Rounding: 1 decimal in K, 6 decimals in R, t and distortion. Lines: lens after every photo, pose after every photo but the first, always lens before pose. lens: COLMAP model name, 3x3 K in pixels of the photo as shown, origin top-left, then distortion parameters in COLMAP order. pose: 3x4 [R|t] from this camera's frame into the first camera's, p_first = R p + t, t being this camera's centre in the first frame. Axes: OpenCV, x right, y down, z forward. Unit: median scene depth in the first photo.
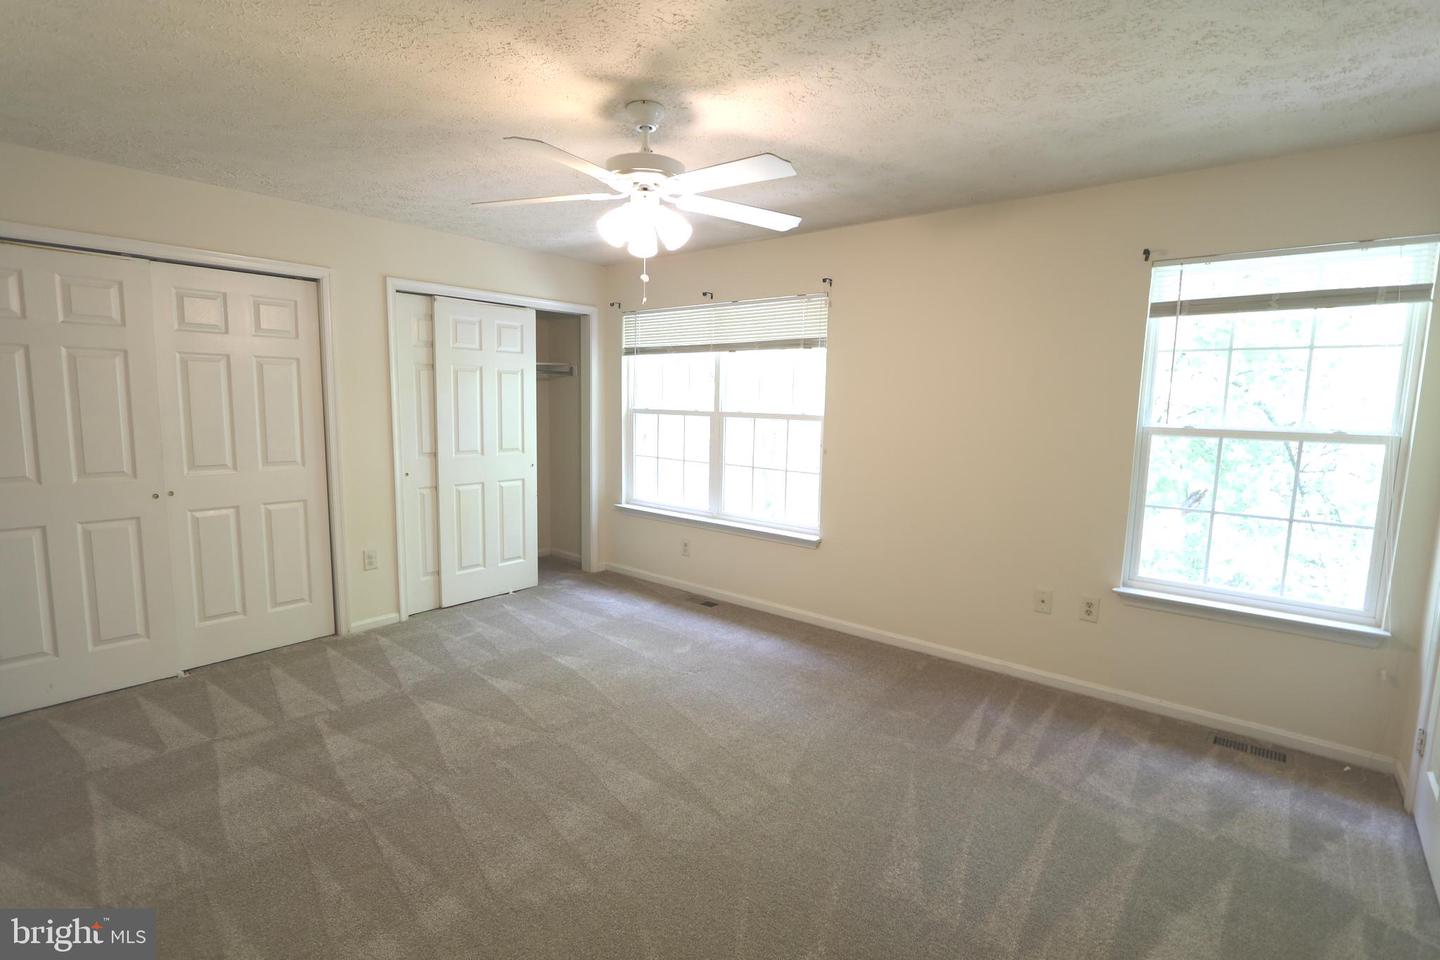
lens RADIAL K [[663.6, 0, 715.4], [0, 663.6, 483.0], [0, 0, 1]] dist [-0.013379, -0.000424]
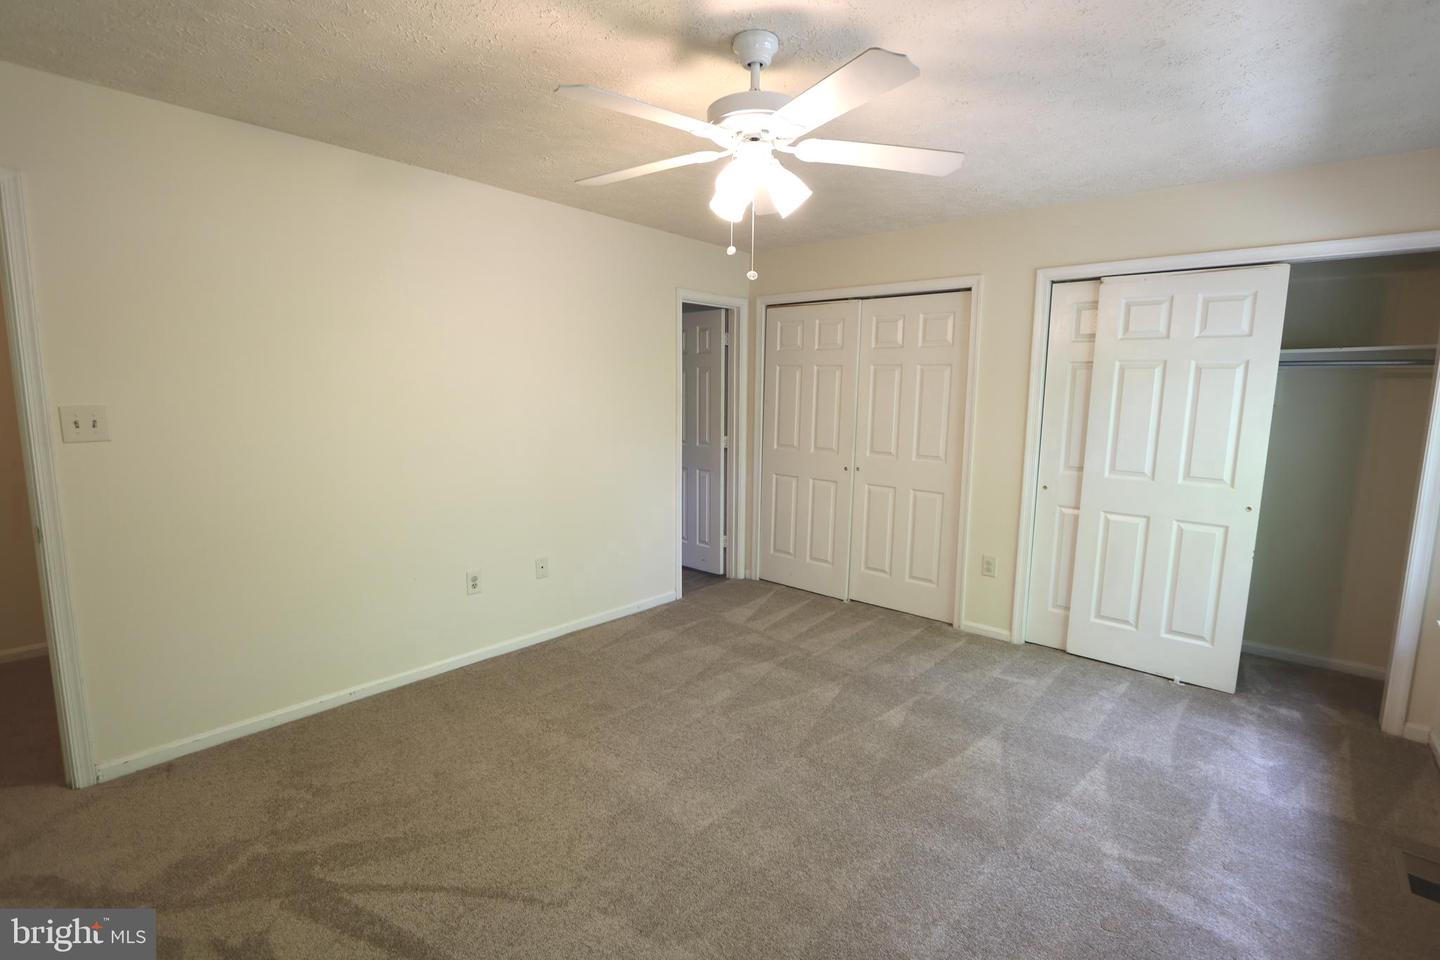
lens RADIAL K [[663.6, 0, 723.0], [0, 663.6, 479.7], [0, 0, 1]] dist [-0.013379, -0.000424]
pose [[-0.025143, 0.114000, -0.993163, 0.460652], [-0.146114, 0.982389, 0.116463, -0.068134], [0.988948, 0.148043, -0.008043, 0.618066]]
